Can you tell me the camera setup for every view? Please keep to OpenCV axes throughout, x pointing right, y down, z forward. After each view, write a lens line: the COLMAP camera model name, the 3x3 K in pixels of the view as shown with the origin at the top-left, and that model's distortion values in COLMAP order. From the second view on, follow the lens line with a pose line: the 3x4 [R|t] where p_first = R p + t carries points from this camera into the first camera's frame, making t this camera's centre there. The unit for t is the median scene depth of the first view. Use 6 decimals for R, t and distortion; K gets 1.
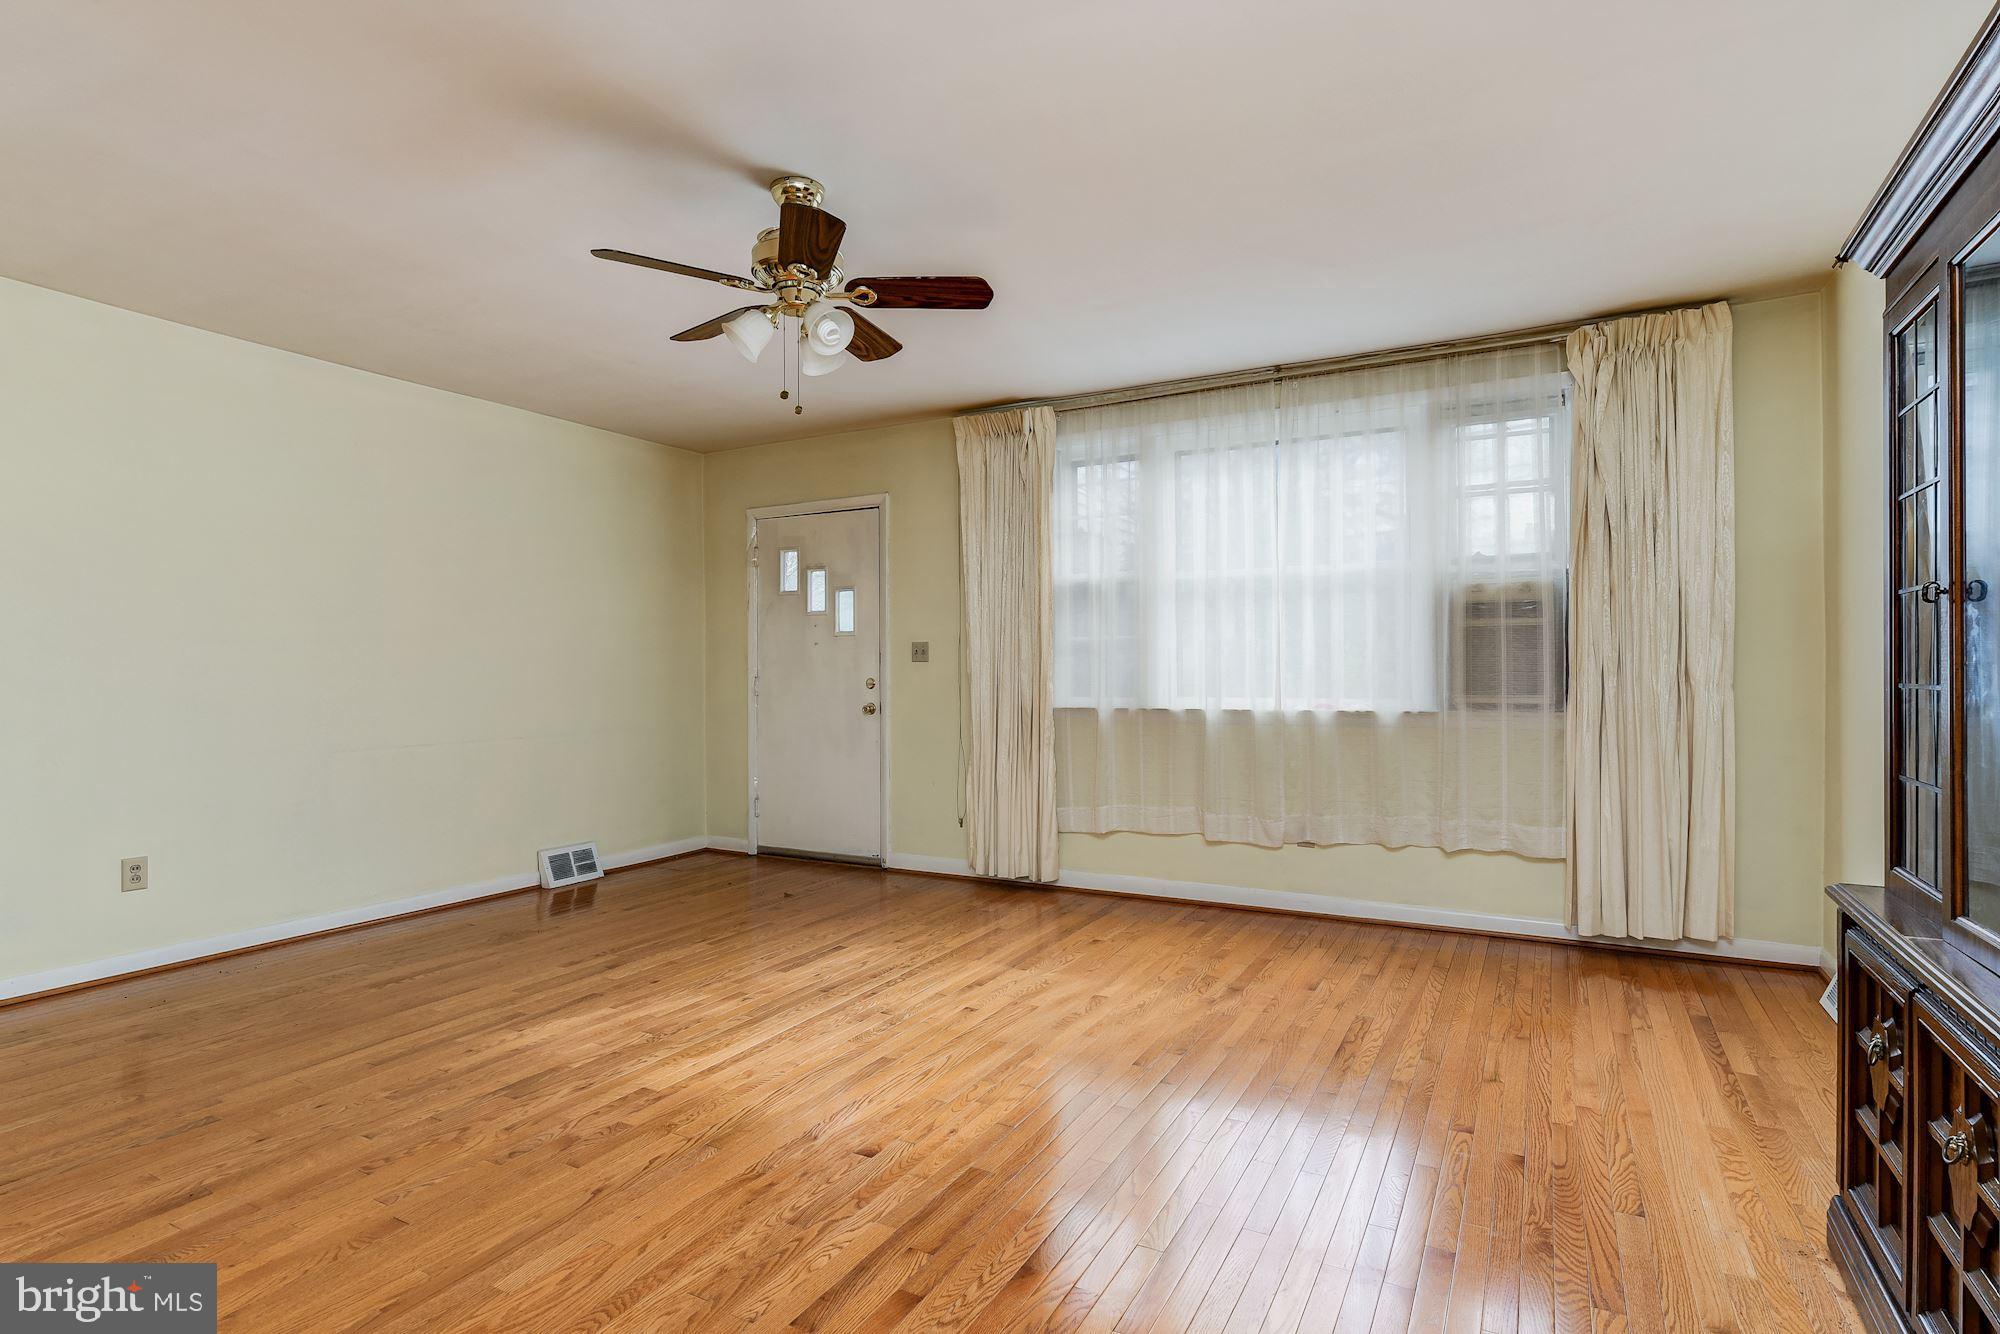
lens RADIAL K [[999.9, 0, 1010.3], [0, 999.9, 669.1], [0, 0, 1]] dist [-0.003646, 0.001161]
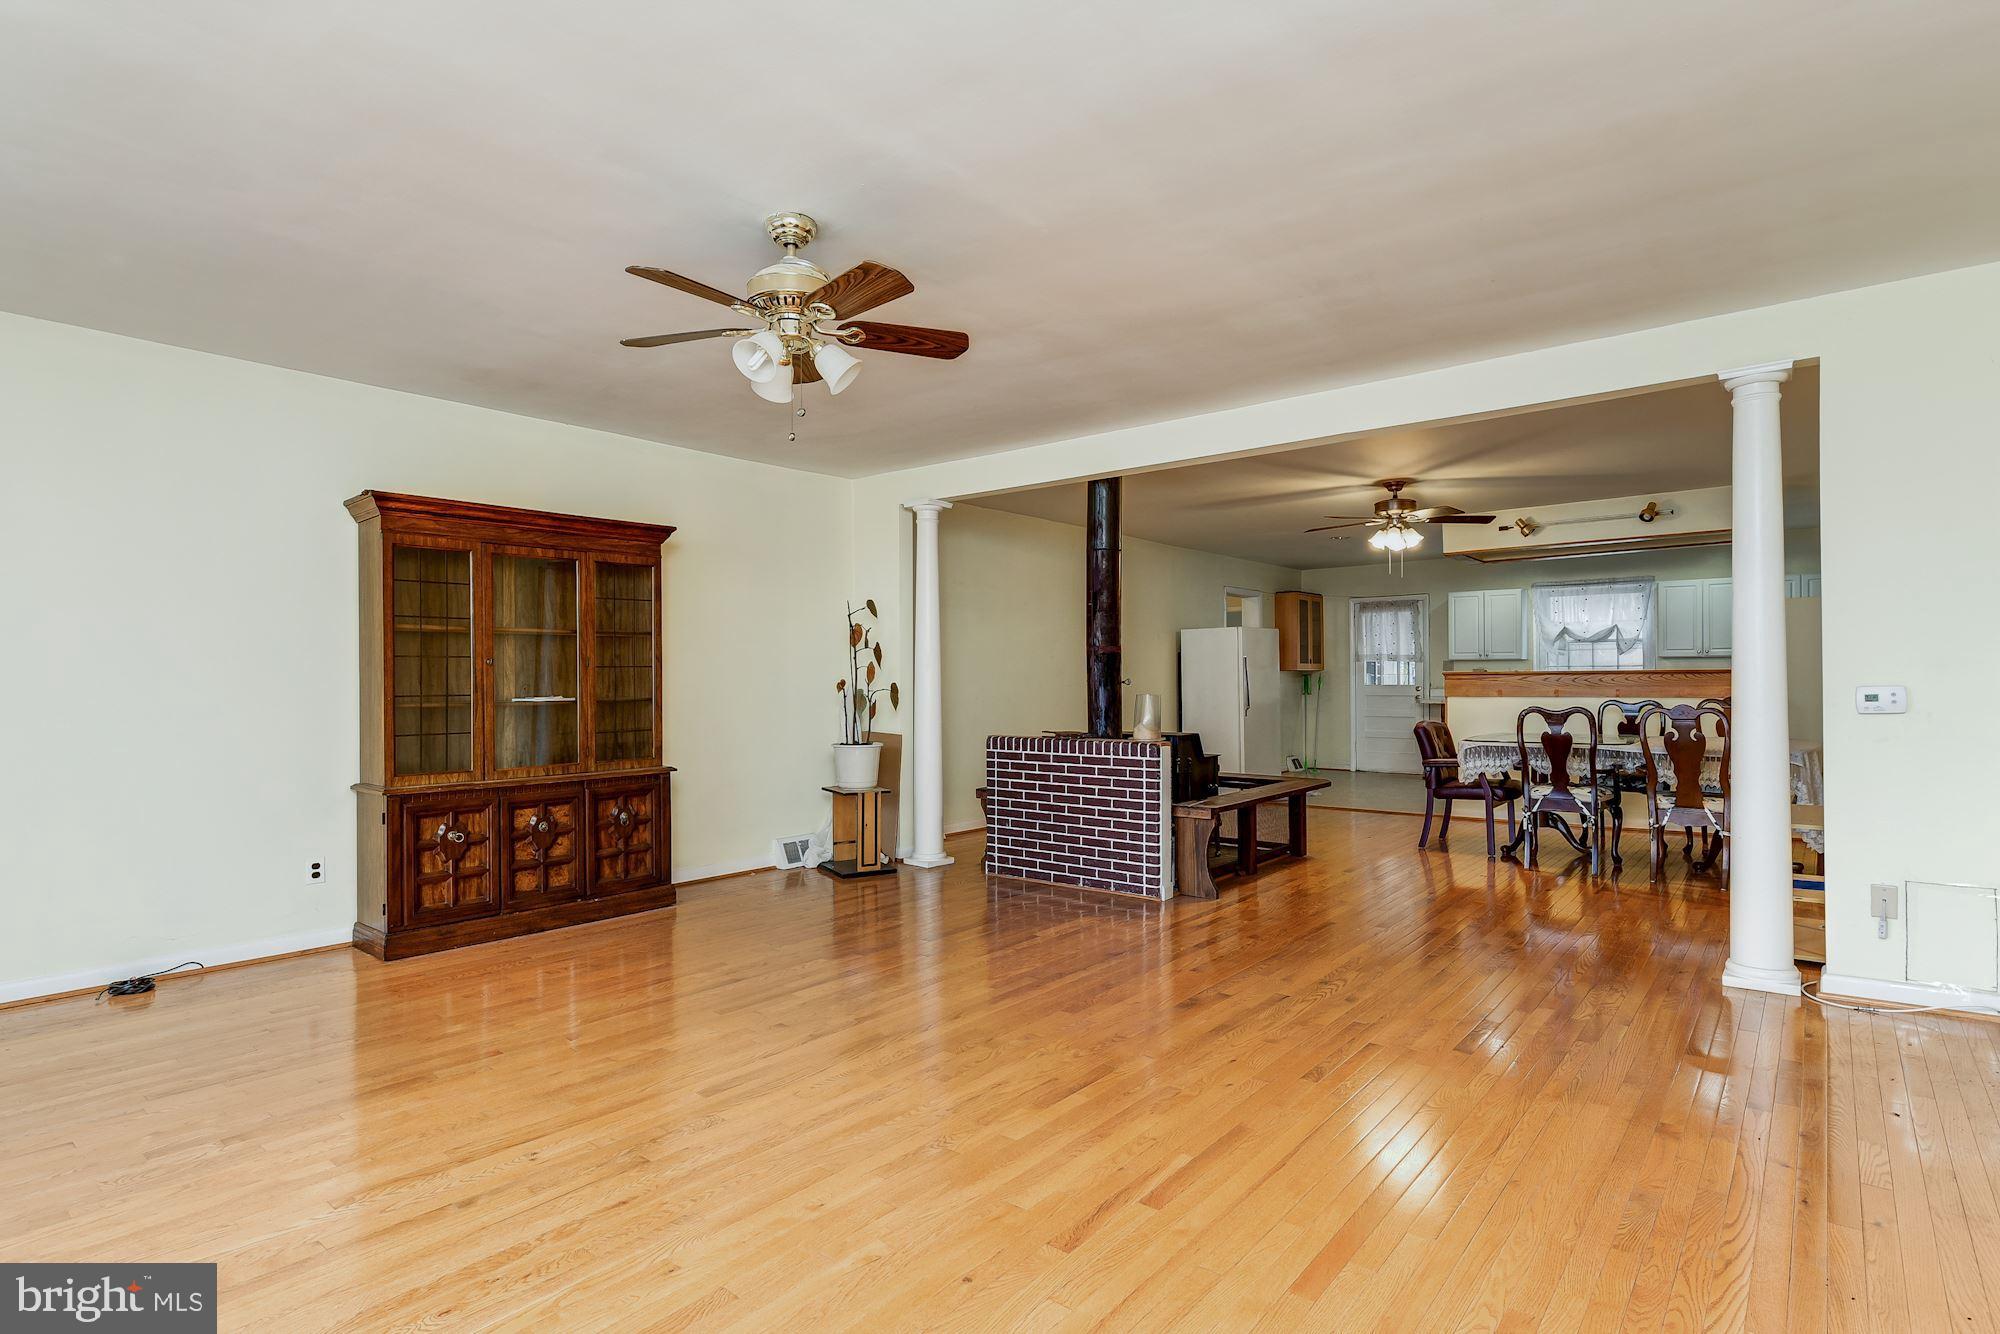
lens RADIAL K [[999.9, 0, 1010.3], [0, 999.9, 669.1], [0, 0, 1]] dist [-0.003646, 0.001161]
pose [[-0.983618, 0.014796, 0.179659, -0.351775], [0.013002, 0.999853, -0.011158, -0.001897], [-0.179798, -0.008640, -0.983666, 1.134130]]
